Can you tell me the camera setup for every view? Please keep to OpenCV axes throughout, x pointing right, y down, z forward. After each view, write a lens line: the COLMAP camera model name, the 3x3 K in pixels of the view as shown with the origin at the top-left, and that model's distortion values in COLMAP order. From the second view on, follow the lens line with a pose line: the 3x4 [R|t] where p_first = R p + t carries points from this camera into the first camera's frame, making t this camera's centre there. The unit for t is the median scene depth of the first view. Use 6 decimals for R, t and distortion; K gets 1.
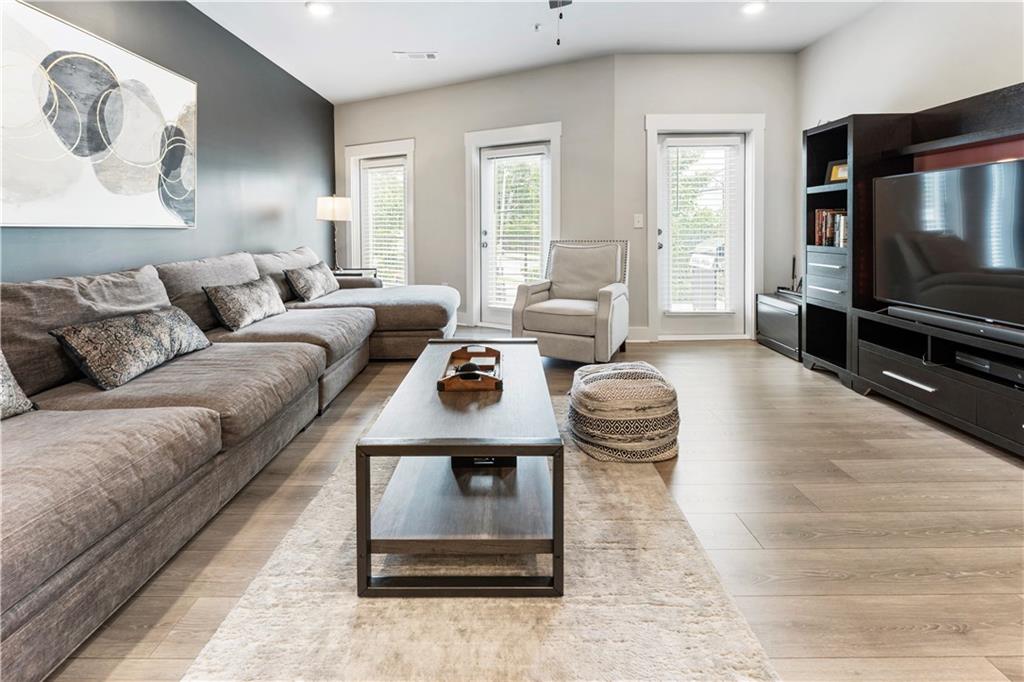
lens RADIAL K [[429.3, 0, 501.7], [0, 429.3, 233.8], [0, 0, 1]] dist [0.000005, -0.000476]
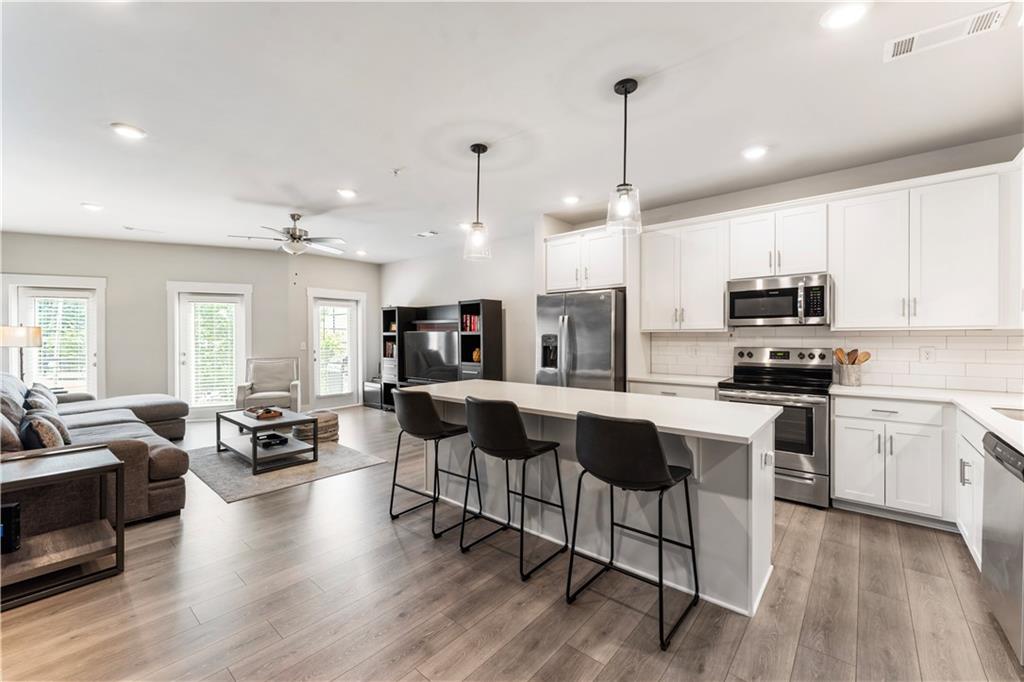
lens RADIAL K [[411.0, 0, 511.4], [0, 411.0, 341.9], [0, 0, 1]] dist [0.000263, -0.000429]
pose [[0.630531, -0.001961, 0.776162, -0.664855], [0.007532, 0.999965, -0.003593, -0.050137], [-0.776128, 0.008111, 0.630524, -1.080793]]
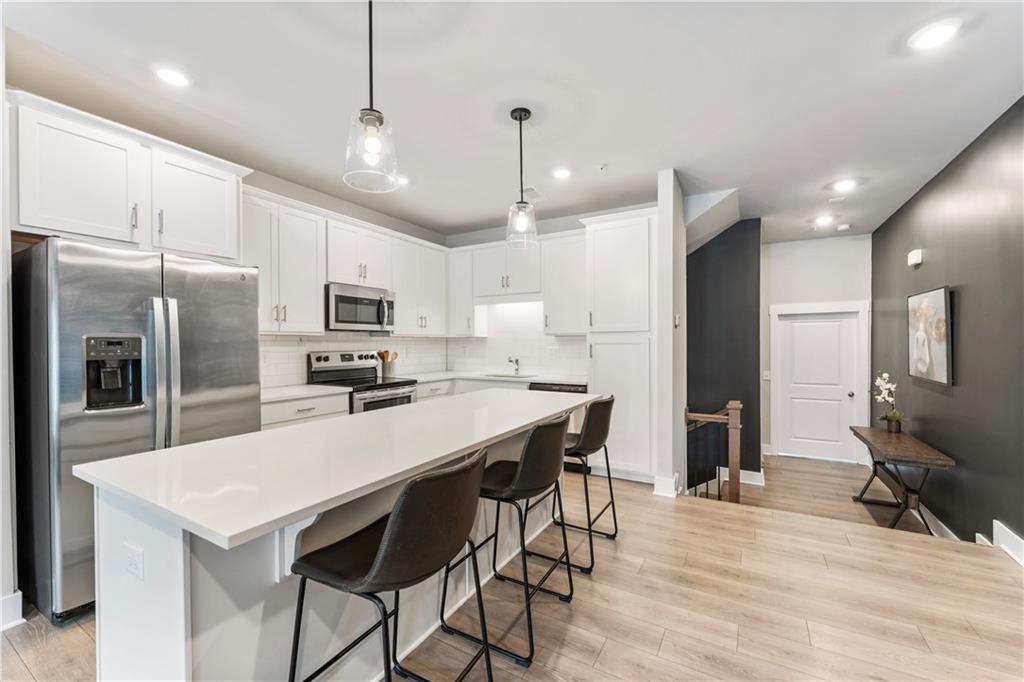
lens RADIAL K [[411.0, 0, 511.4], [0, 411.0, 341.9], [0, 0, 1]] dist [0.000263, -0.000429]
pose [[-0.875606, 0.008135, 0.482958, -0.297257], [0.014848, 0.999839, 0.010077, -0.067129], [-0.482798, 0.015995, -0.875586, 0.075035]]
